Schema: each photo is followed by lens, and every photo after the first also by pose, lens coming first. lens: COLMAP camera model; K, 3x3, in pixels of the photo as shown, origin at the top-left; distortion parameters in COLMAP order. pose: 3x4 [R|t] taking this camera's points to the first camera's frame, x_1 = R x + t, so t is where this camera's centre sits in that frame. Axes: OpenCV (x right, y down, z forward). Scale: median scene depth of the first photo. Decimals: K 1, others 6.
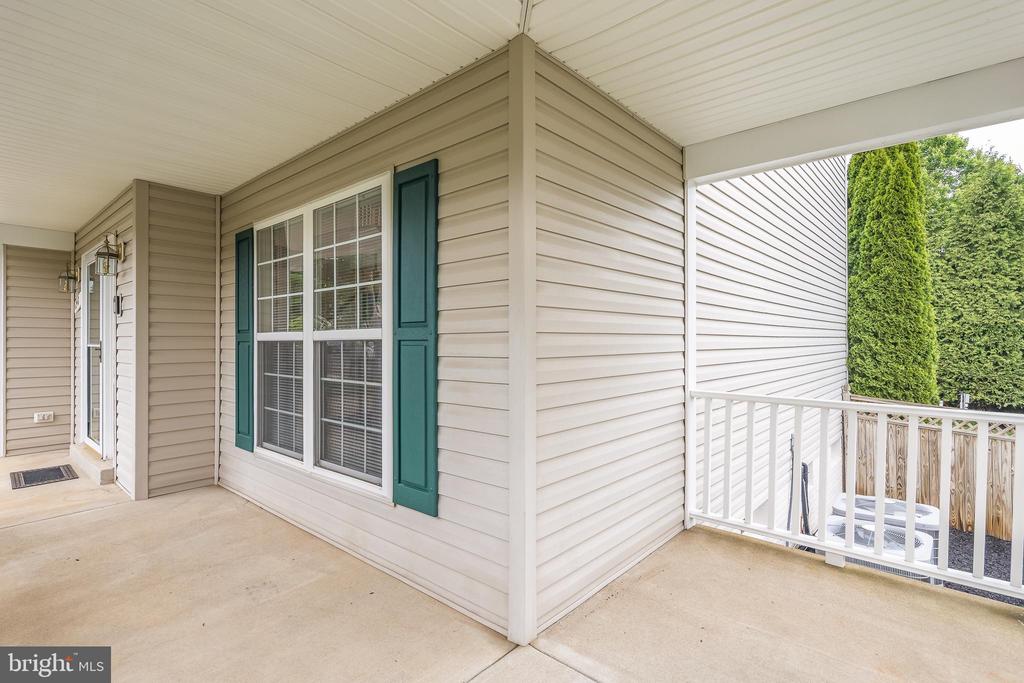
lens RADIAL K [[504.6, 0, 498.1], [0, 504.6, 339.3], [0, 0, 1]] dist [-0.001146, -0.000867]
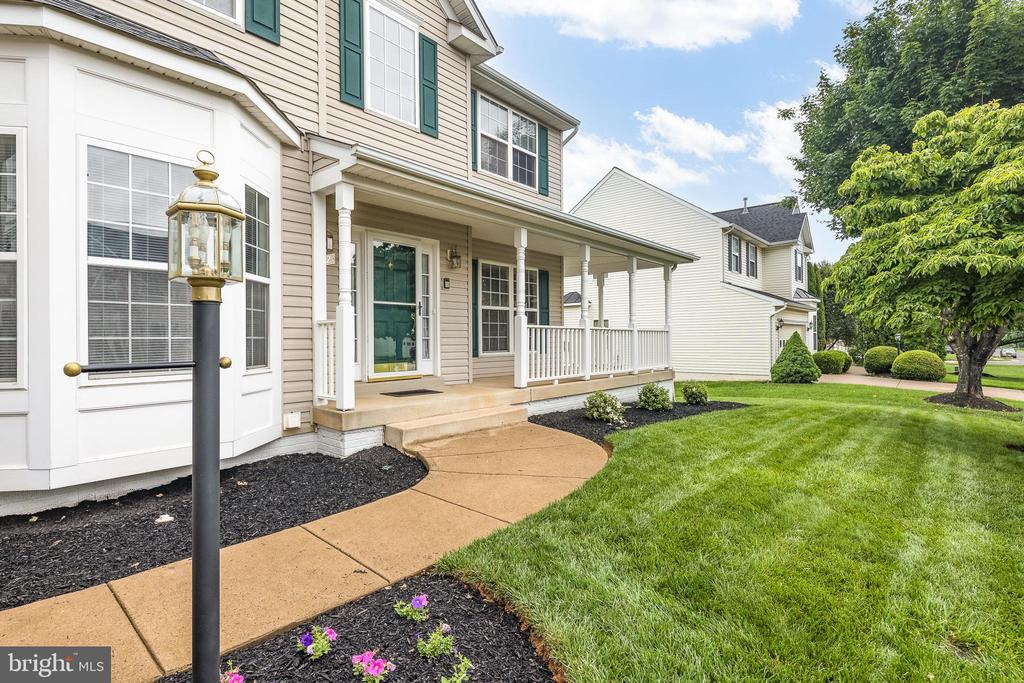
lens RADIAL K [[498.5, 0, 509.5], [0, 498.5, 336.8], [0, 0, 1]] dist [0.000206, -0.001709]
pose [[-0.026050, 0.003161, 0.999656, -3.268986], [0.008188, 0.999962, -0.002948, 0.163423], [-0.999627, 0.008108, -0.026075, 1.075567]]
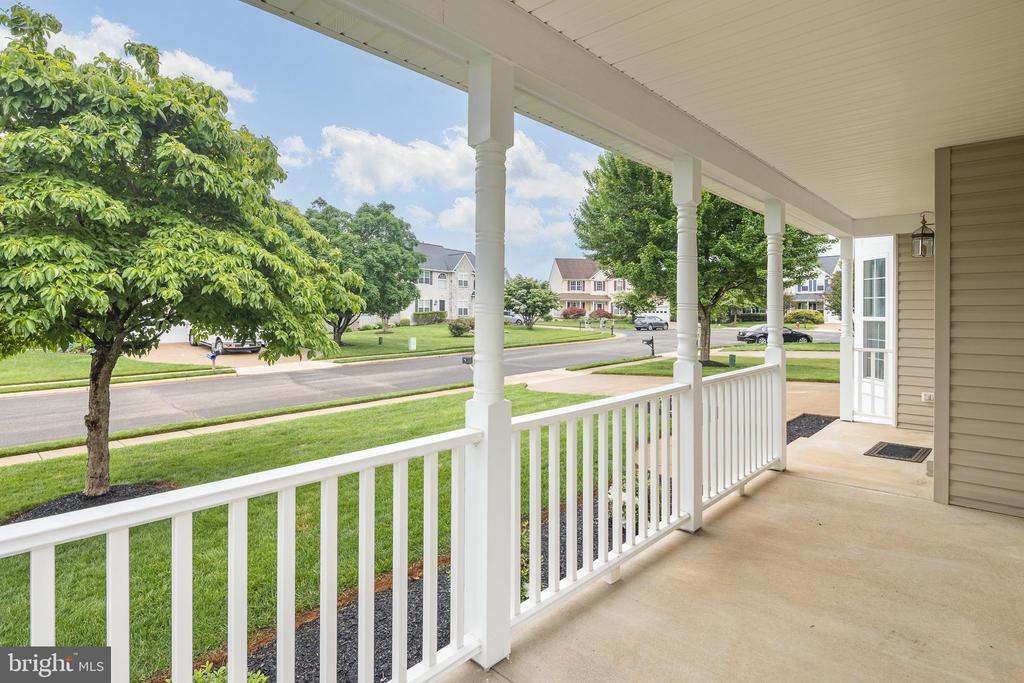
lens RADIAL K [[523.0, 0, 514.4], [0, 523.0, 327.4], [0, 0, 1]] dist [0.000377, -0.001431]
pose [[-0.017408, 0.028119, -0.999453, 0.282171], [-0.004434, 0.999592, 0.028200, -0.023803], [0.999839, 0.004922, -0.017276, 0.299721]]
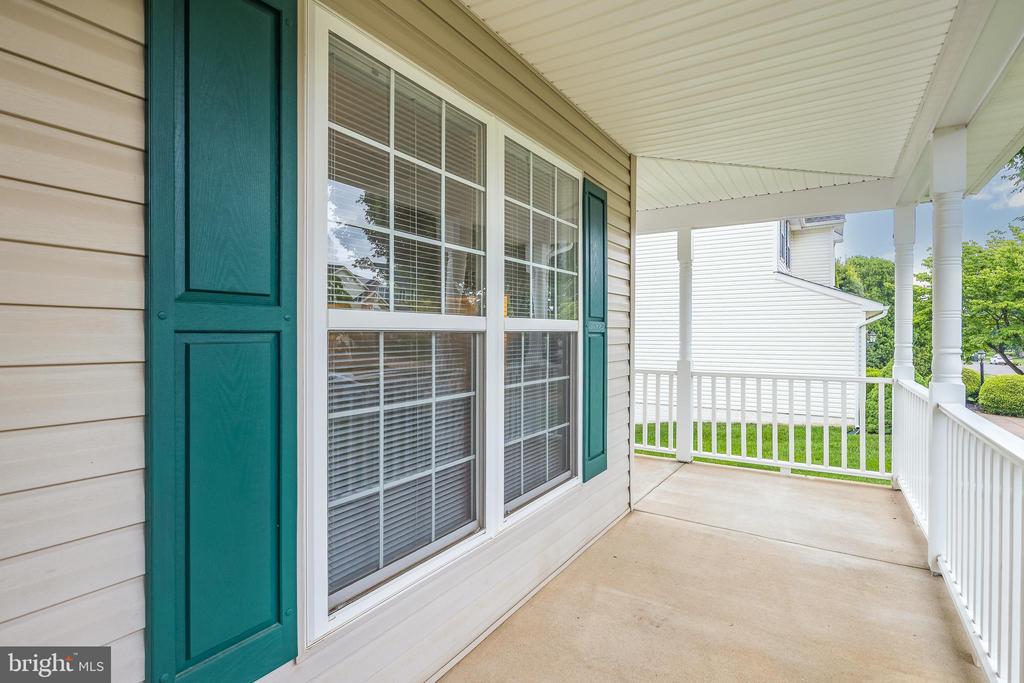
lens RADIAL K [[503.5, 0, 506.1], [0, 503.5, 336.0], [0, 0, 1]] dist [-0.000189, -0.000316]
pose [[-0.162974, -0.002835, 0.986626, -0.996245], [-0.000577, 0.999996, 0.002778, 0.005983], [-0.986630, -0.000116, -0.162975, 1.076412]]
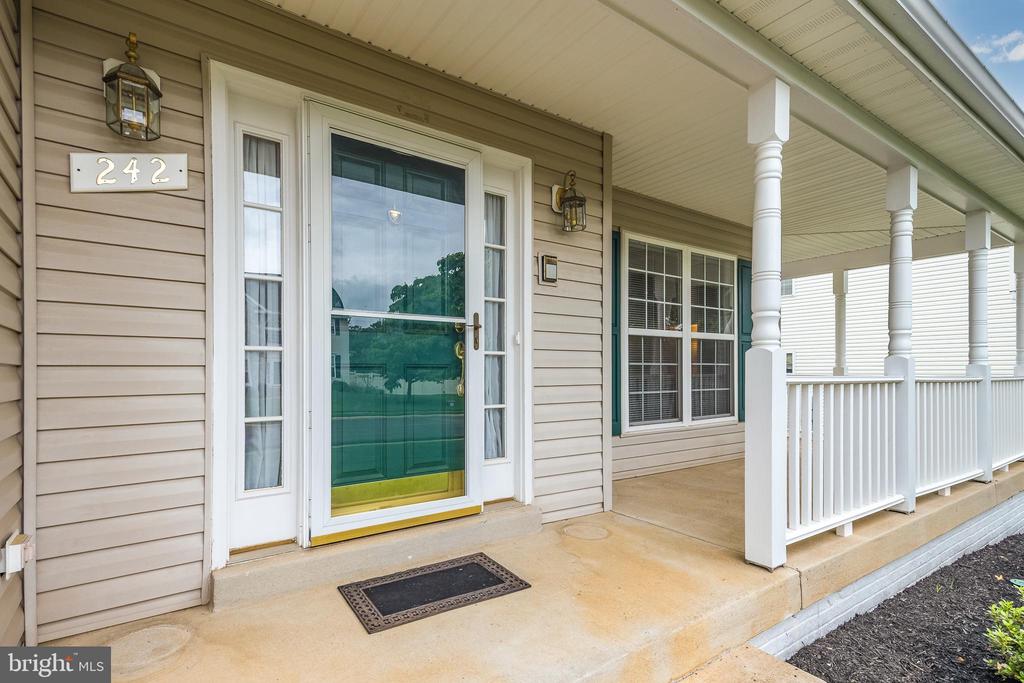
lens RADIAL K [[506.5, 0, 507.9], [0, 506.5, 369.6], [0, 0, 1]] dist [0.001797, -0.000152]
pose [[0.216649, 0.003384, 0.976244, -1.914488], [0.002203, 0.999990, -0.003955, 0.098563], [-0.976247, 0.003007, 0.216639, 1.174818]]
